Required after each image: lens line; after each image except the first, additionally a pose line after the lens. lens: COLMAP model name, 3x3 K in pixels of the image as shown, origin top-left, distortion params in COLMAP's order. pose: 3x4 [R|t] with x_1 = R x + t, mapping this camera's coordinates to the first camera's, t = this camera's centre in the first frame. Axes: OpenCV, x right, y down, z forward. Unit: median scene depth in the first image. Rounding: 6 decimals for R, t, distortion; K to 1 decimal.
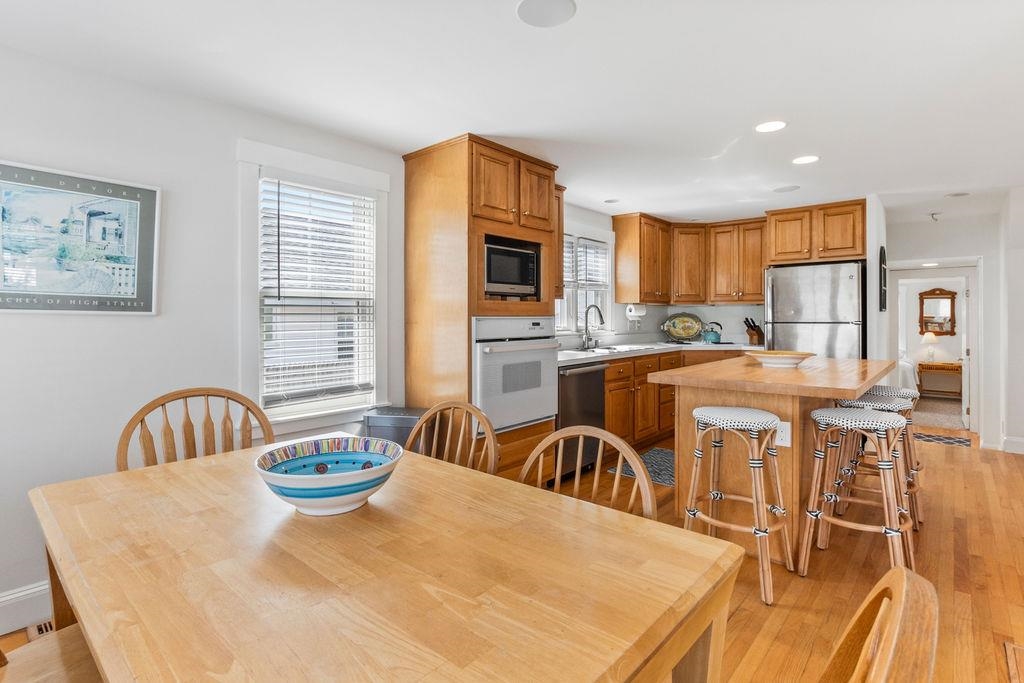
lens RADIAL K [[505.1, 0, 500.7], [0, 505.1, 319.5], [0, 0, 1]] dist [-0.021857, 0.001003]
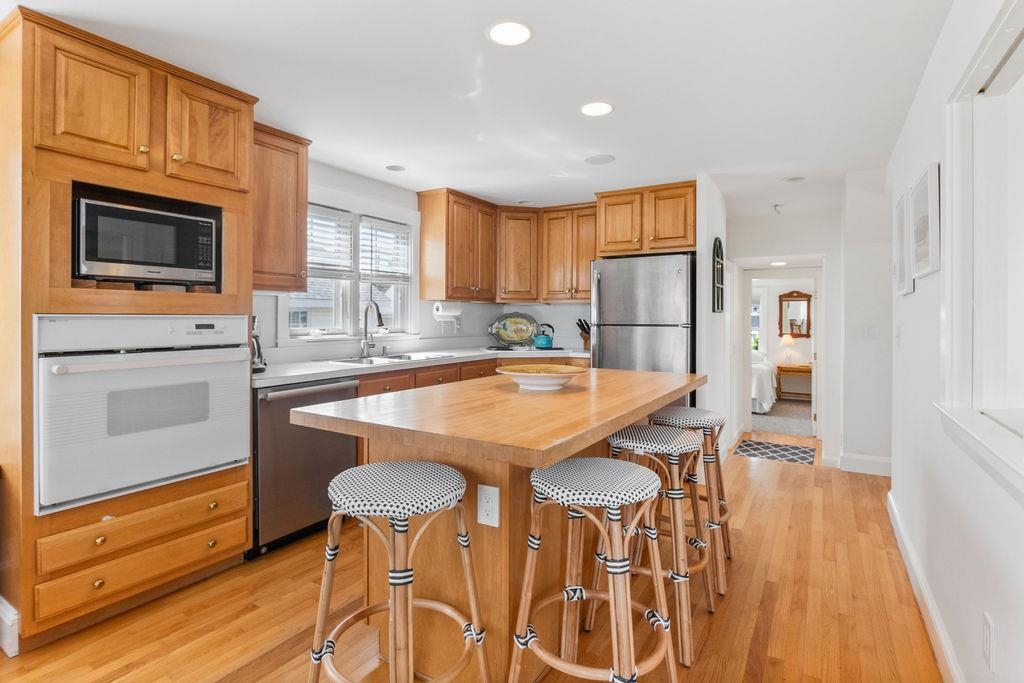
lens RADIAL K [[505.1, 0, 504.1], [0, 505.1, 322.1], [0, 0, 1]] dist [-0.021857, 0.001003]
pose [[0.985351, 0.004878, 0.170470, 0.260960], [-0.005768, 0.999972, 0.004726, -0.001746], [-0.170442, -0.005640, 0.985352, 0.210144]]
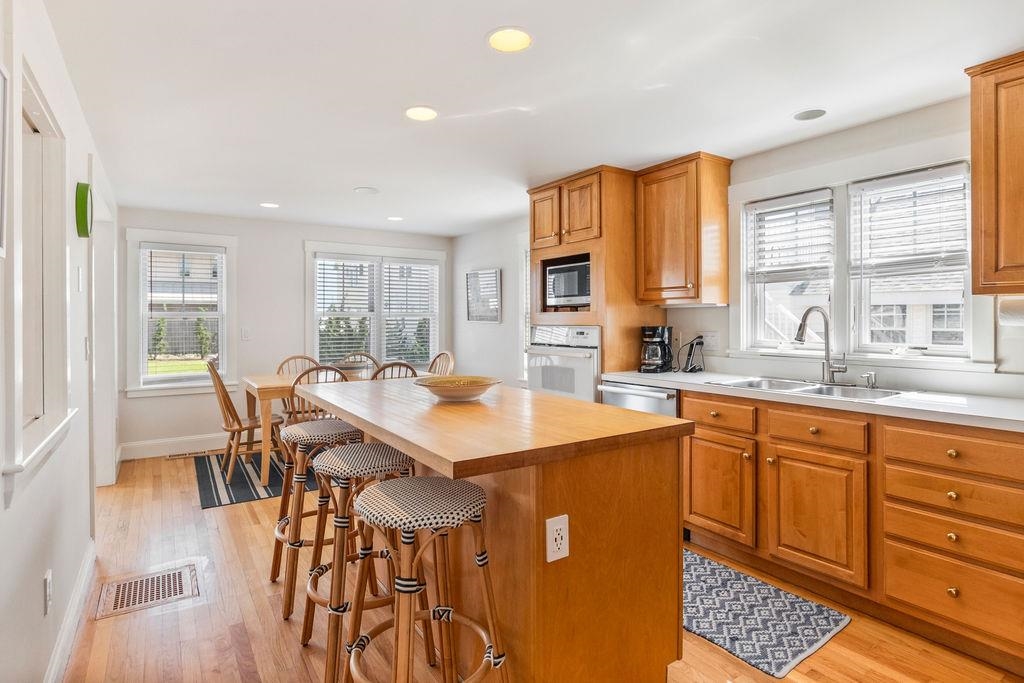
lens RADIAL K [[537.2, 0, 537.7], [0, 537.2, 316.5], [0, 0, 1]] dist [-0.014850, -0.001039]
pose [[-0.229513, 0.003110, -0.973301, 0.872595], [0.000485, 0.999995, 0.003081, -0.021819], [0.973305, 0.000235, -0.229513, 0.877658]]
